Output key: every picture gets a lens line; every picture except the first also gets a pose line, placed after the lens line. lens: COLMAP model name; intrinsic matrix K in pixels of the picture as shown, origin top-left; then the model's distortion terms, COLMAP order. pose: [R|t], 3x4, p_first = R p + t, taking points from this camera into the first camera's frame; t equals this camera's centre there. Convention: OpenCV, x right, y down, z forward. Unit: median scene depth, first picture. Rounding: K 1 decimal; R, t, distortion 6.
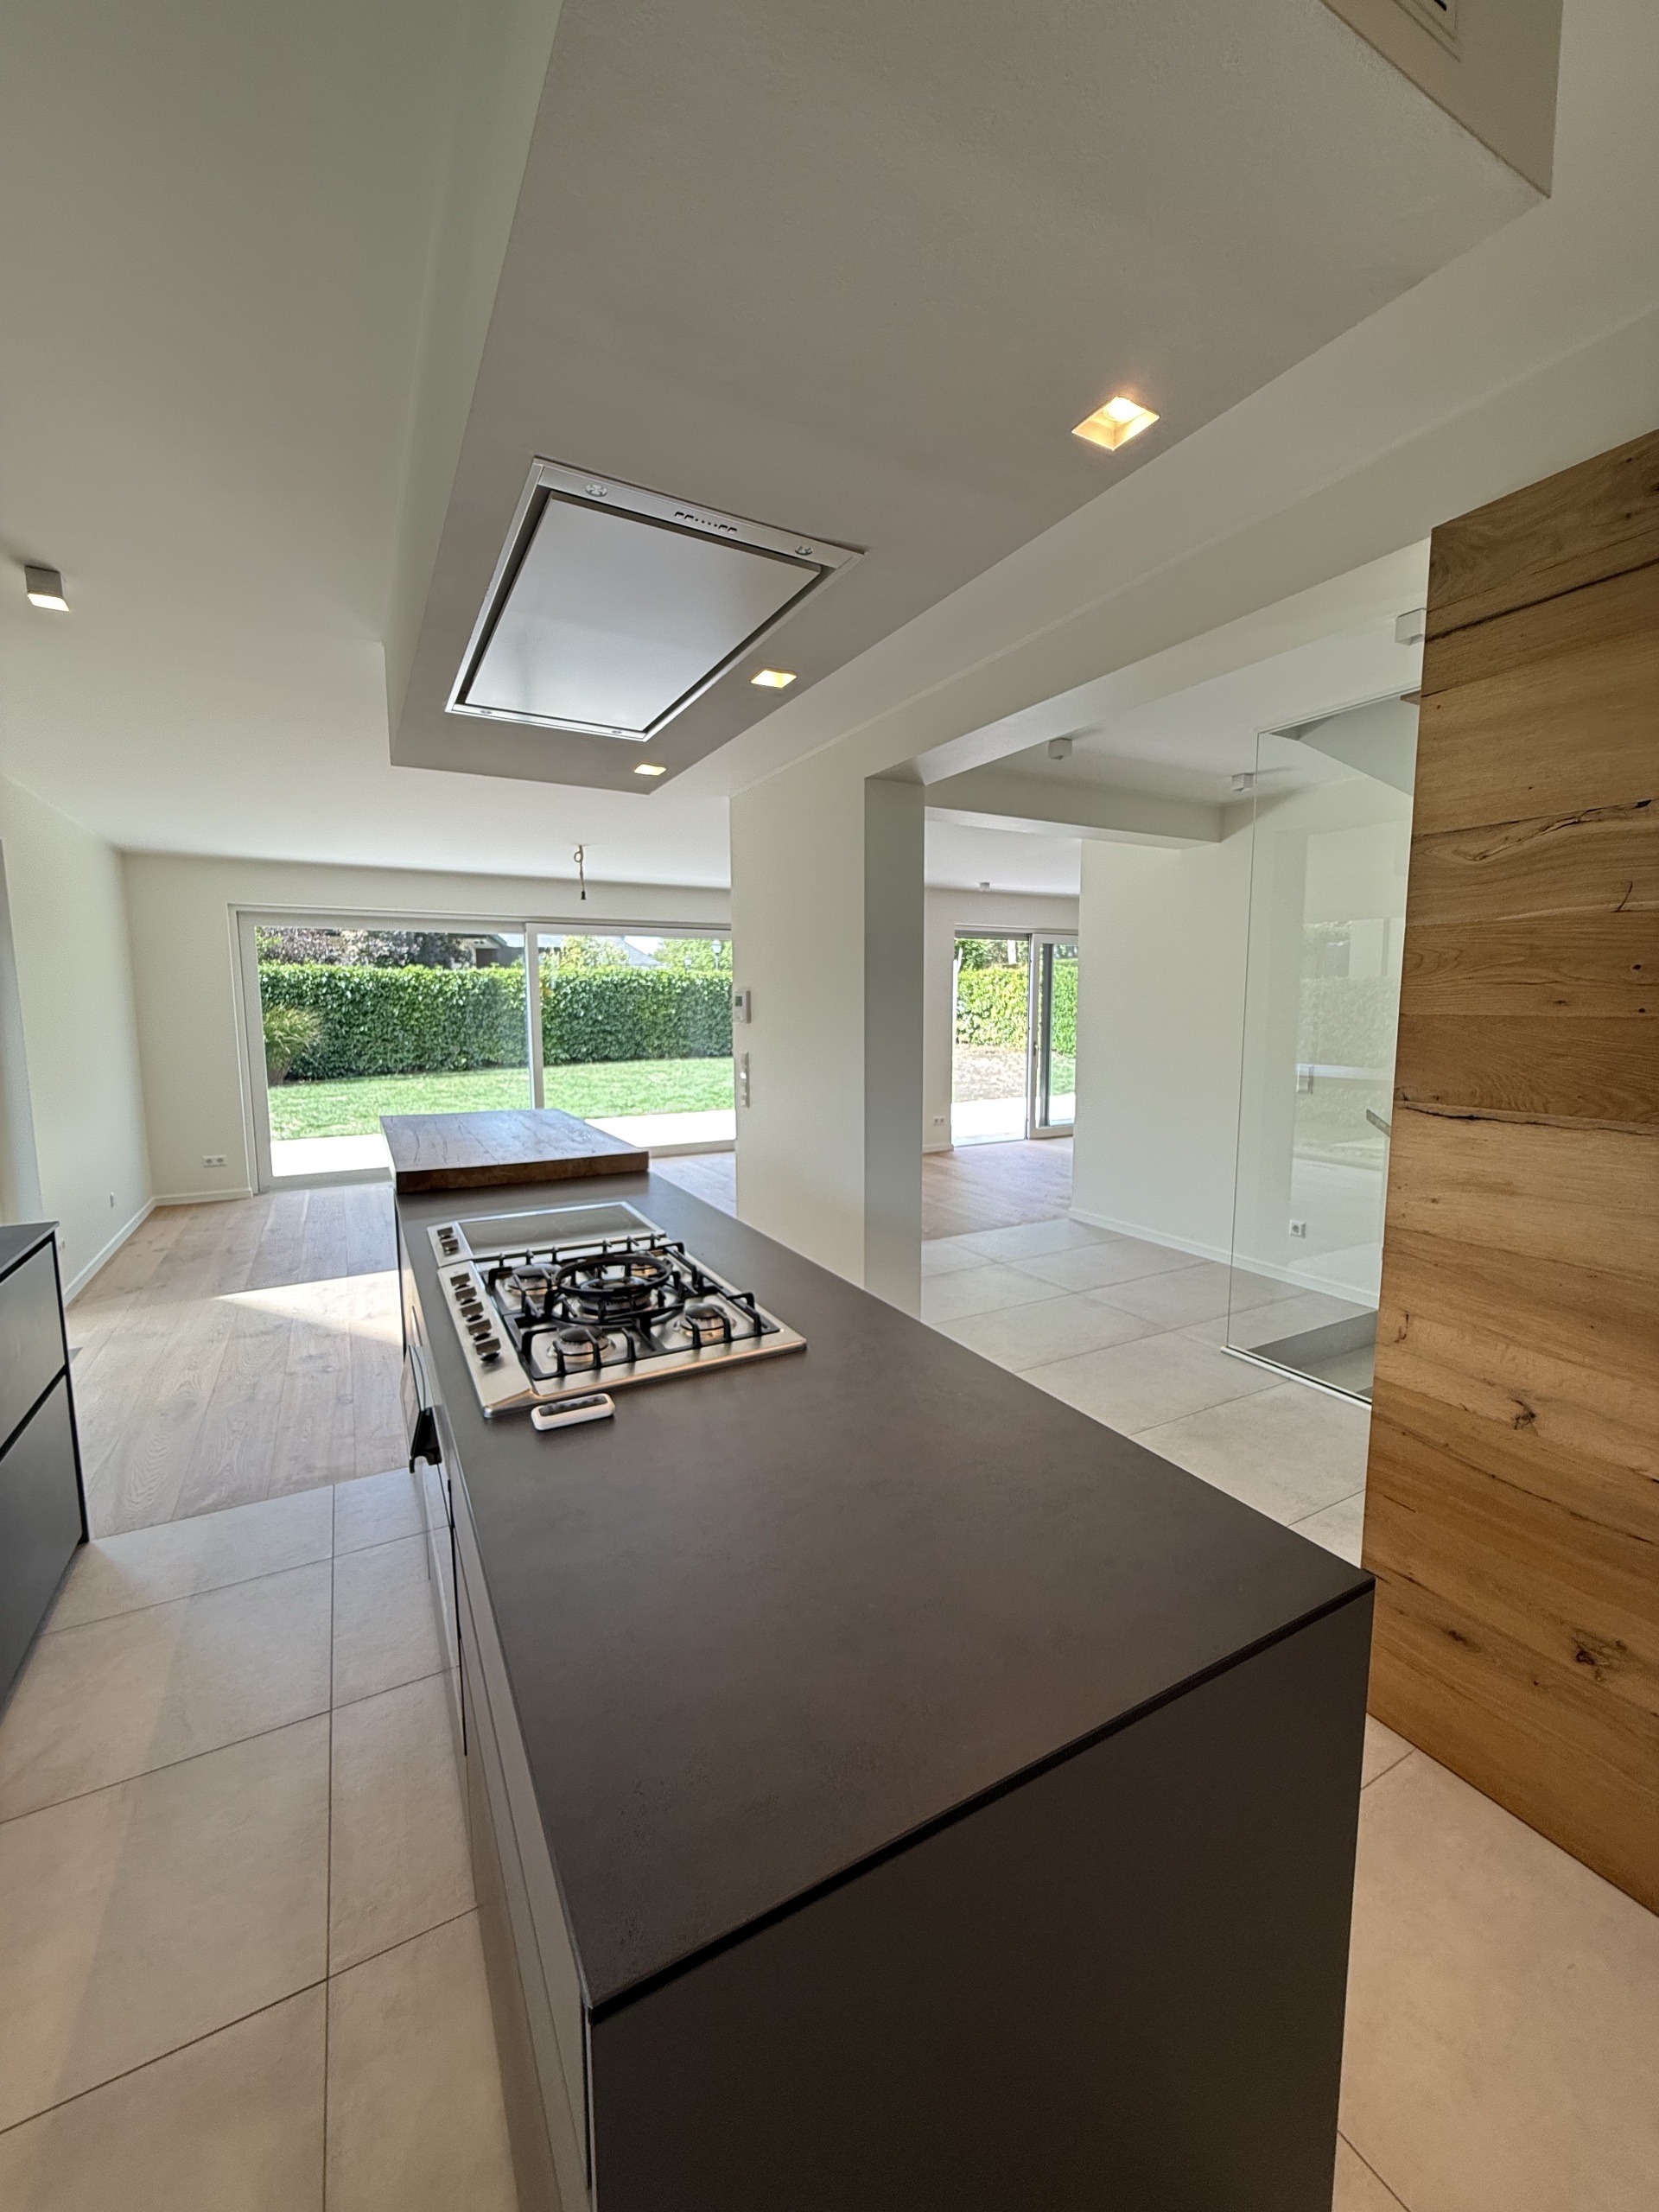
lens RADIAL K [[875.7, 0, 832.3], [0, 875.7, 1100.9], [0, 0, 1]] dist [-0.002770, 0.000879]
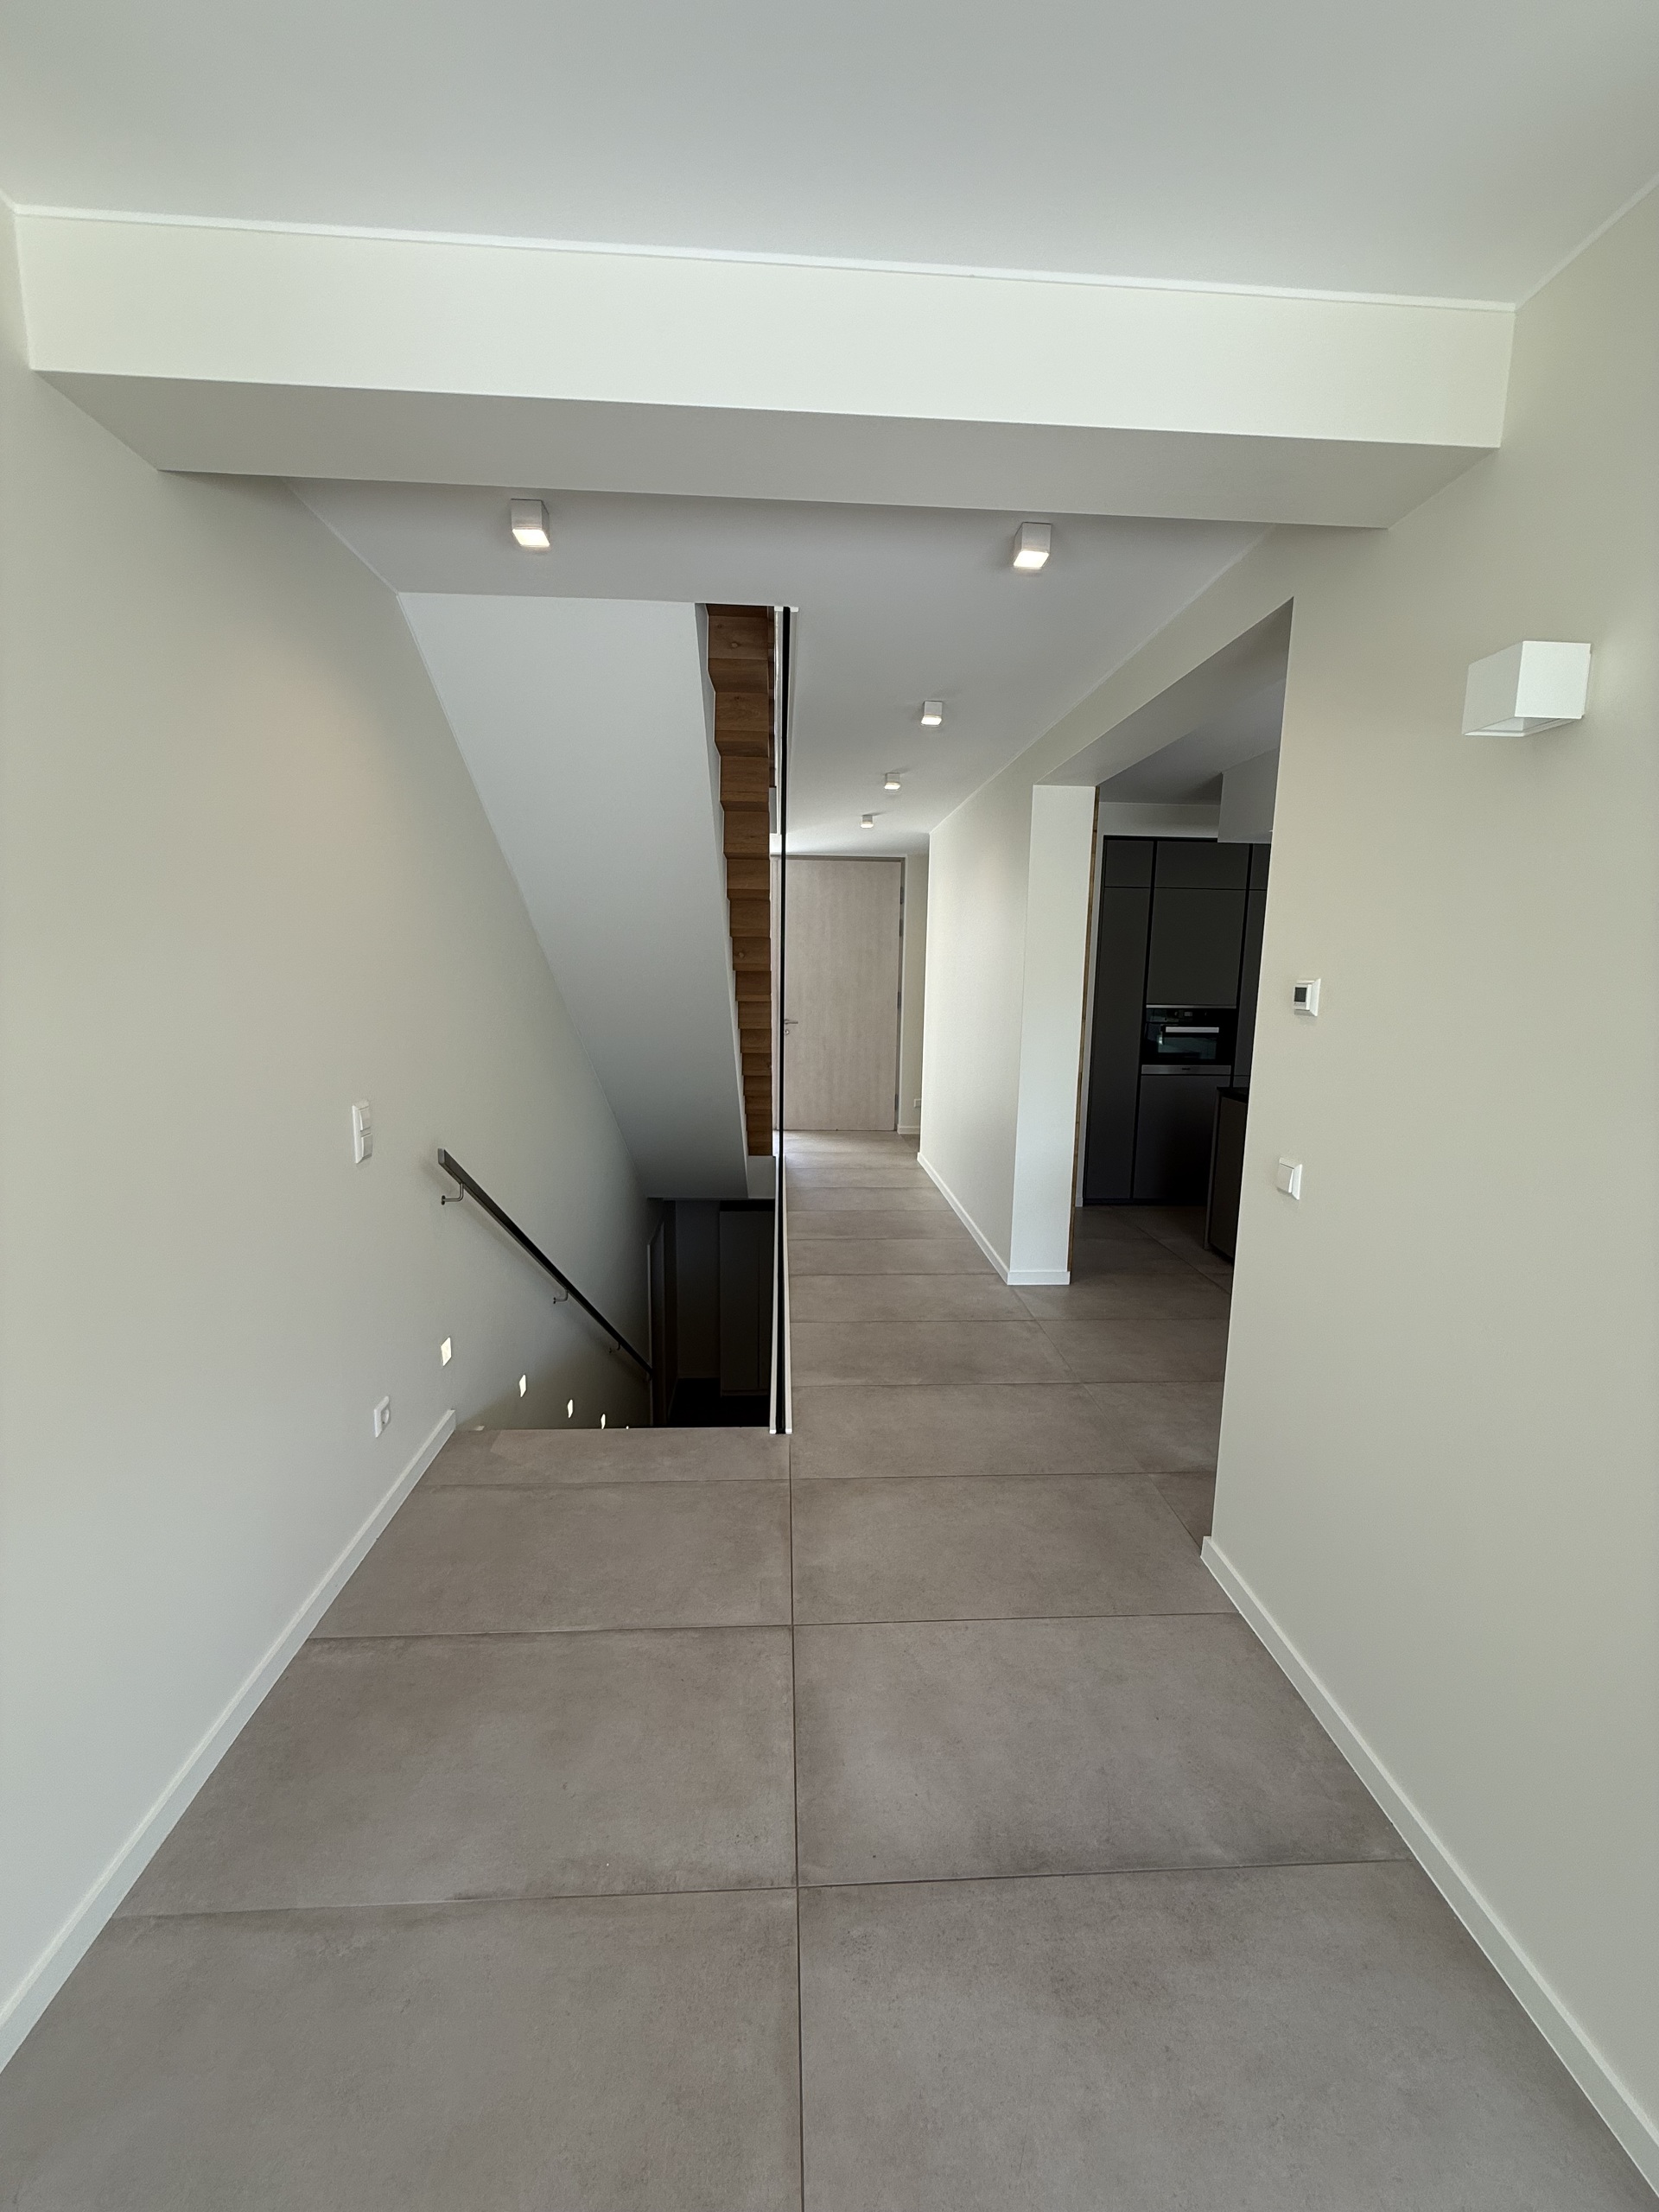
lens RADIAL K [[875.7, 0, 829.1], [0, 875.7, 1108.3], [0, 0, 1]] dist [-0.002770, 0.000879]
pose [[-0.900366, -0.072757, 0.429008, 0.084727], [0.041002, 0.967349, 0.250108, -0.152826], [-0.433198, 0.242779, -0.867985, 1.311156]]
